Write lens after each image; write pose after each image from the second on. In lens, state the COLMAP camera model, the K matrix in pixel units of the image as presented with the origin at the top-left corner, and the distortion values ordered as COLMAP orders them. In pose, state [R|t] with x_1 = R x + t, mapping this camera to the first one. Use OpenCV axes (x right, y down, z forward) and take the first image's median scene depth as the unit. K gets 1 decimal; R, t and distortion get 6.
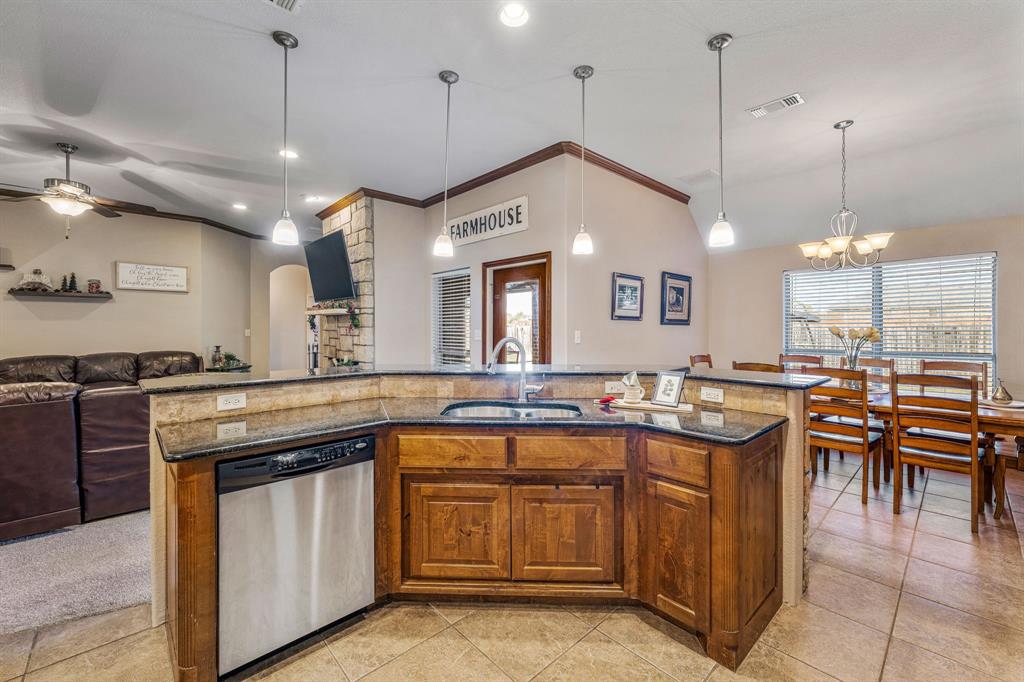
lens RADIAL K [[419.4, 0, 517.8], [0, 419.4, 332.0], [0, 0, 1]] dist [-0.001472, -0.000461]
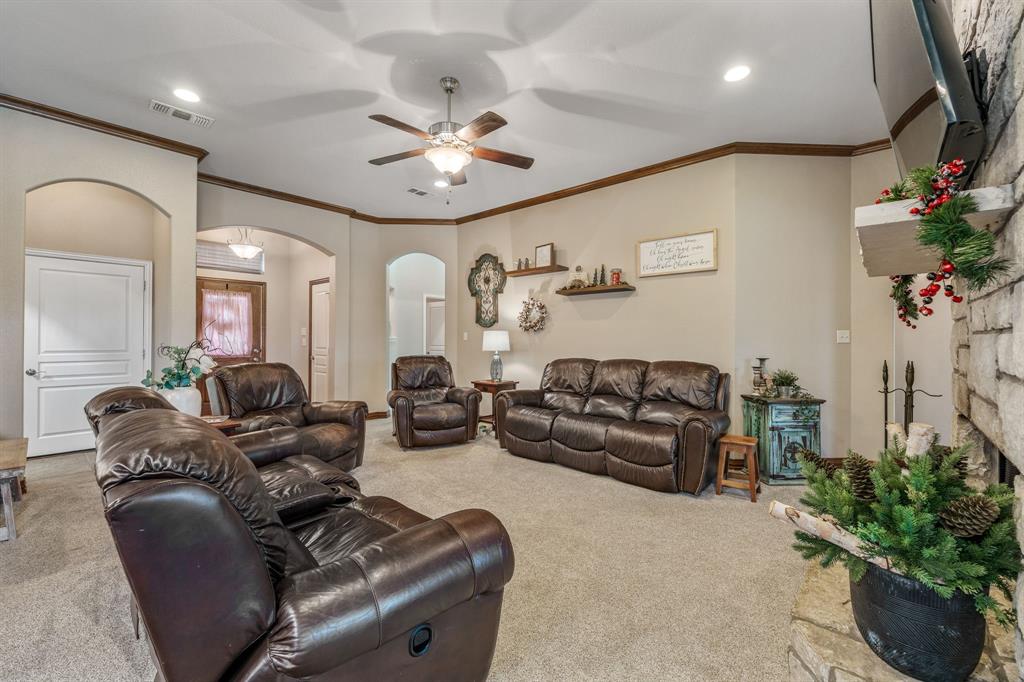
lens RADIAL K [[419.4, 0, 521.4], [0, 419.4, 338.7], [0, 0, 1]] dist [-0.001472, -0.000461]
pose [[0.089287, -0.000275, -0.996006, -0.240379], [-0.015272, 0.999882, -0.001645, 0.018280], [0.995889, 0.015358, 0.089272, 0.854309]]
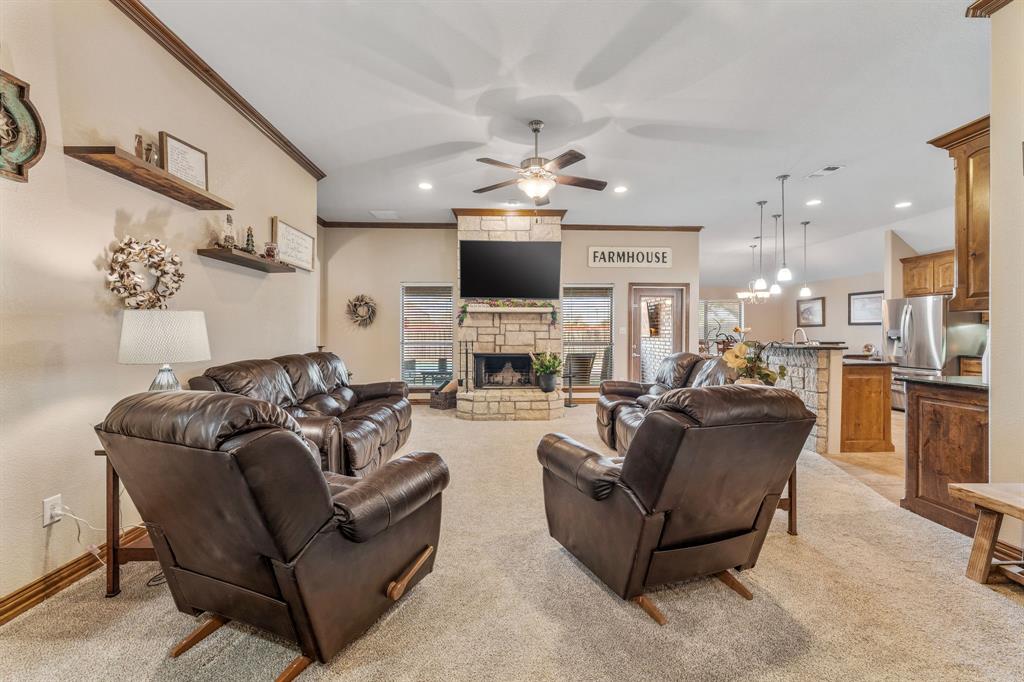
lens RADIAL K [[419.4, 0, 506.7], [0, 419.4, 336.2], [0, 0, 1]] dist [-0.001472, -0.000461]
pose [[0.653980, -0.001126, 0.756511, -1.465362], [0.008203, 0.999951, -0.005602, 0.030213], [-0.756467, 0.009869, 0.653957, 0.347488]]
